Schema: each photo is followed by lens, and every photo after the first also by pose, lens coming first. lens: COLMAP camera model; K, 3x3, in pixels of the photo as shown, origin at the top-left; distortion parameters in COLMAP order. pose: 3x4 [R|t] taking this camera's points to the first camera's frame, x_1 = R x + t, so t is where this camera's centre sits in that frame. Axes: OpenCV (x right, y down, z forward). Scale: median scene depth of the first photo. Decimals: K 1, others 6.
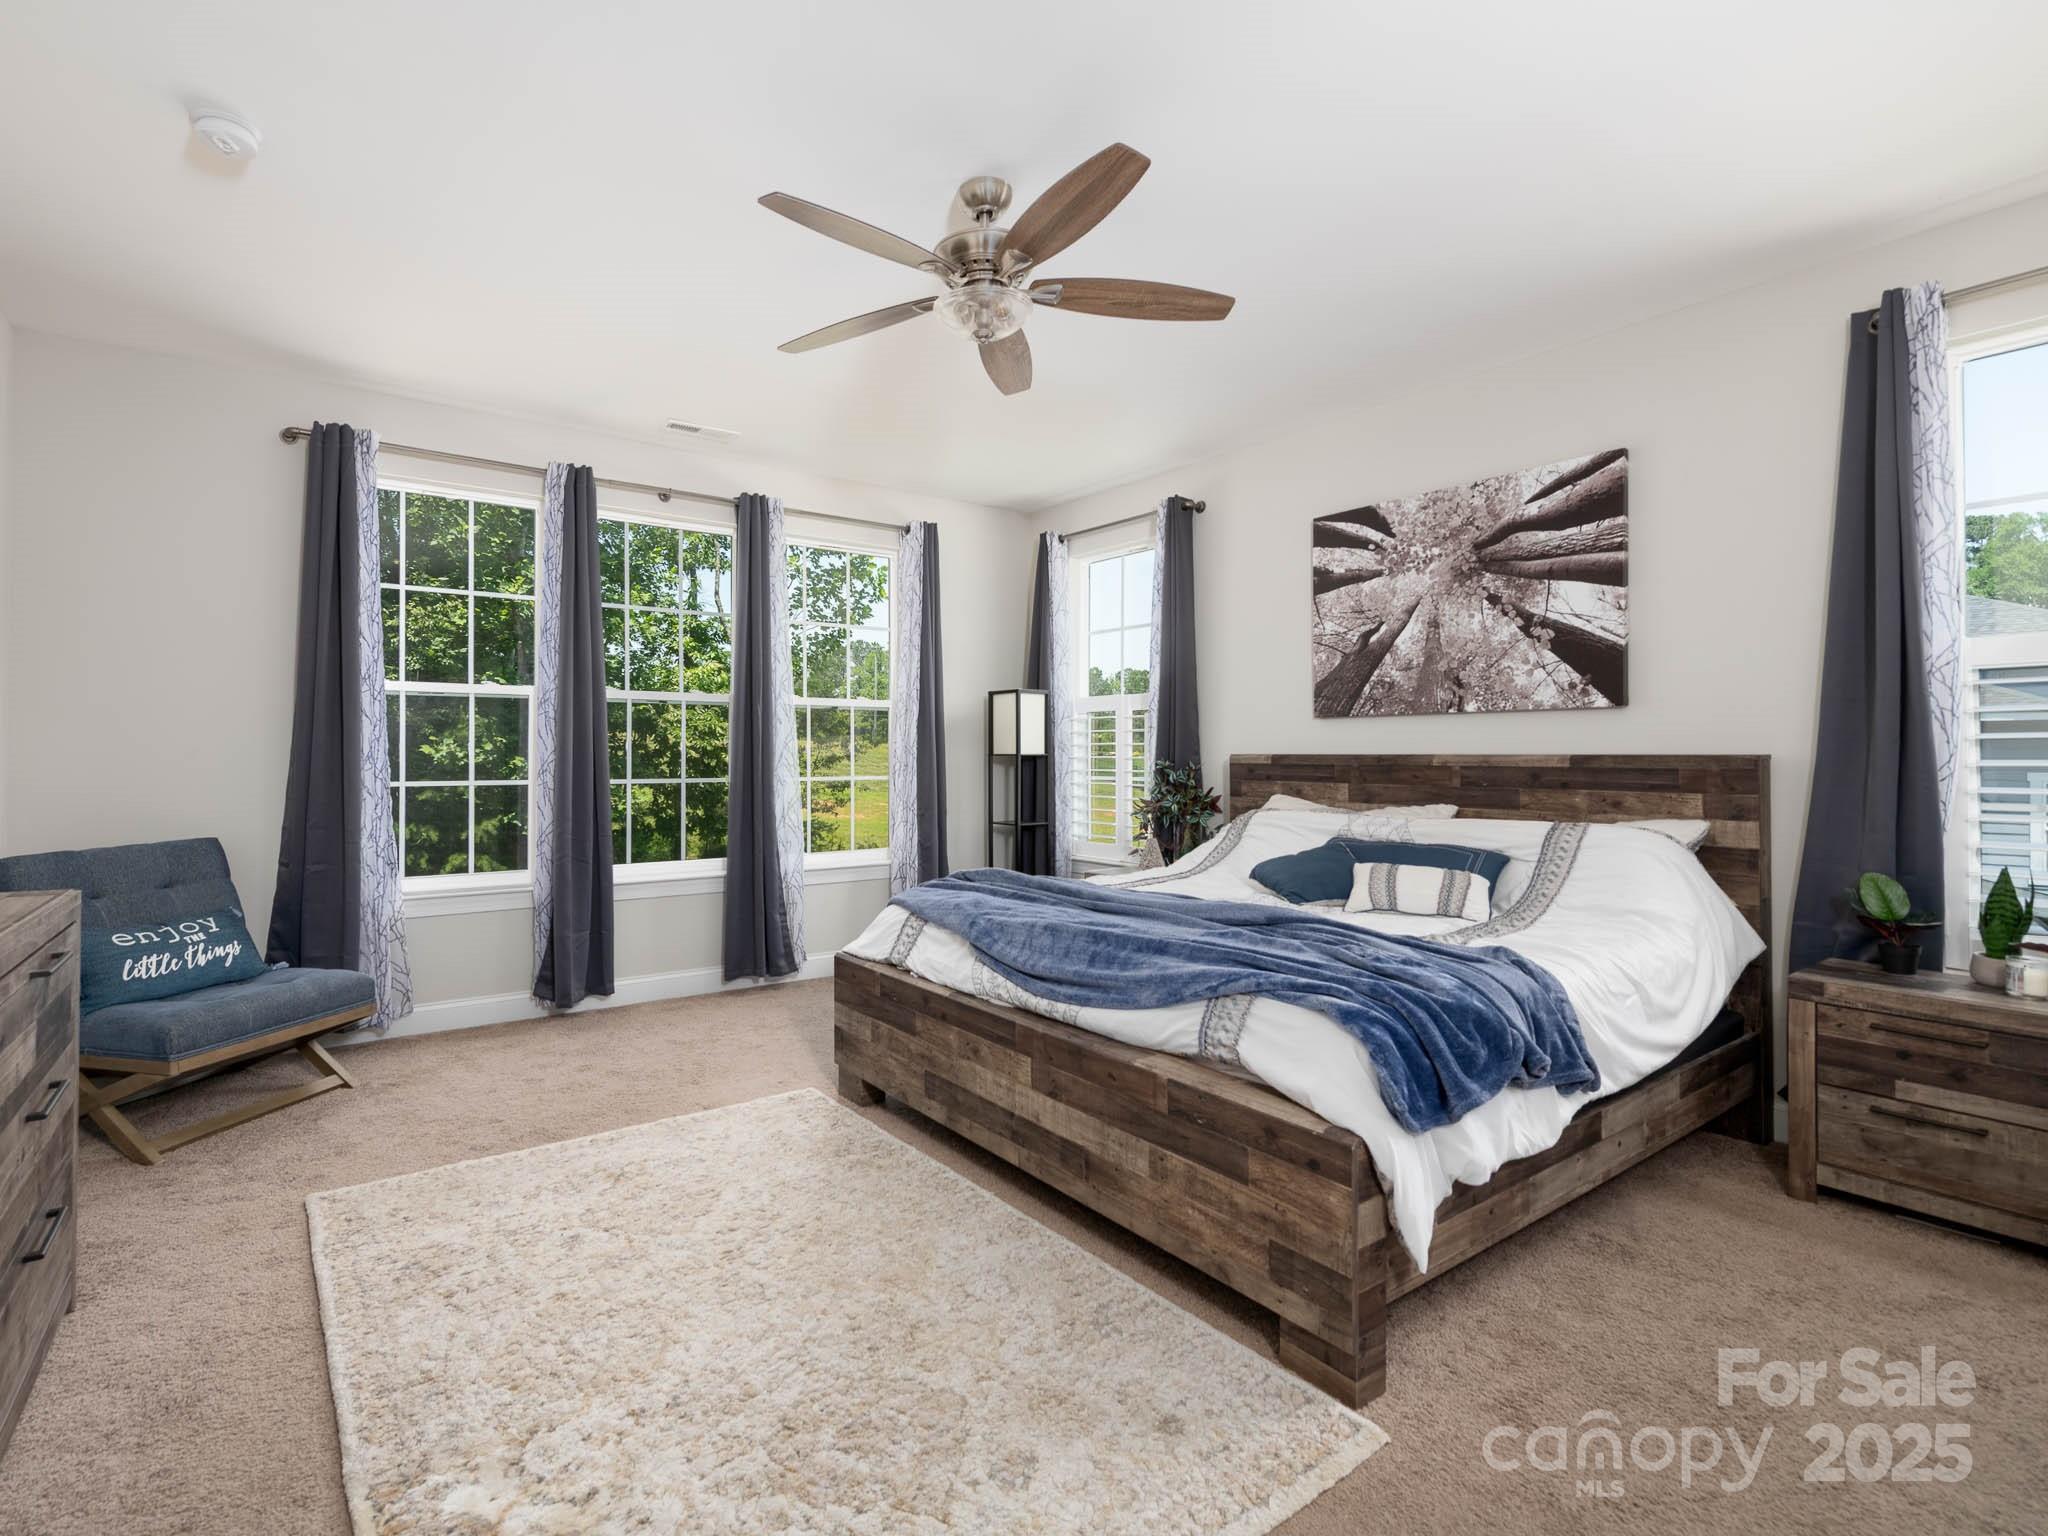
lens RADIAL K [[1044.1, 0, 1021.2], [0, 1044.1, 741.7], [0, 0, 1]] dist [-0.000959, -0.000572]
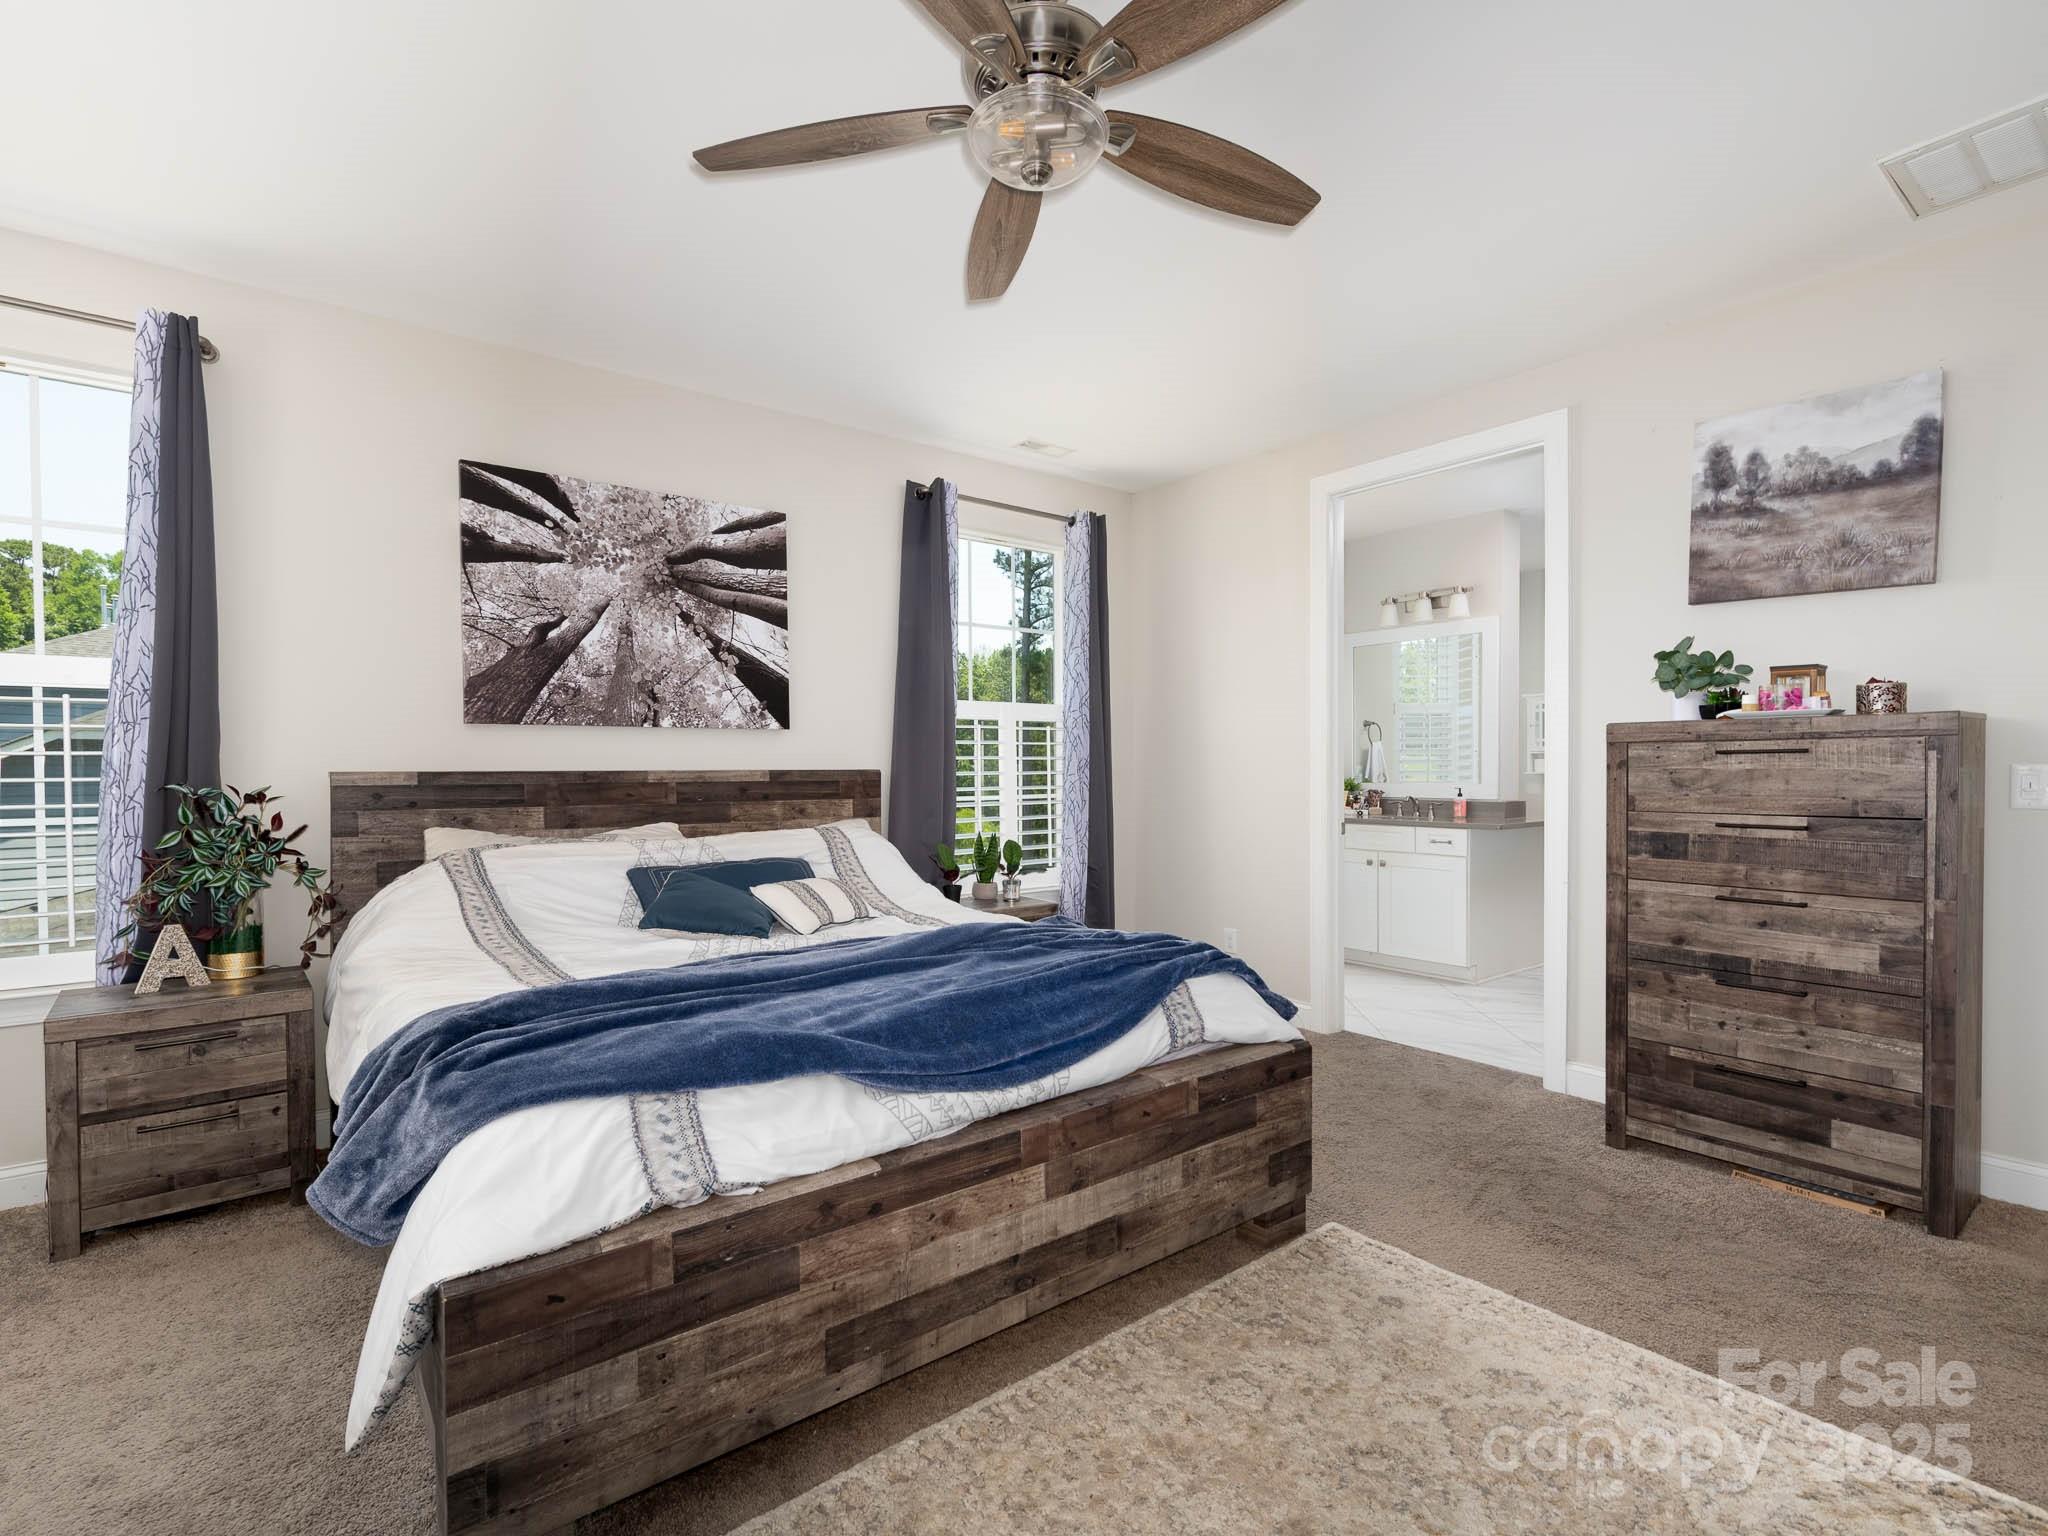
lens RADIAL K [[919.8, 0, 1018.8], [0, 919.8, 776.0], [0, 0, 1]] dist [0.001215, 0.000104]
pose [[-0.013934, -0.009195, 0.999861, -0.442299], [-0.007888, 0.999928, 0.009086, 0.006822], [-0.999872, -0.007760, -0.014006, 0.680710]]
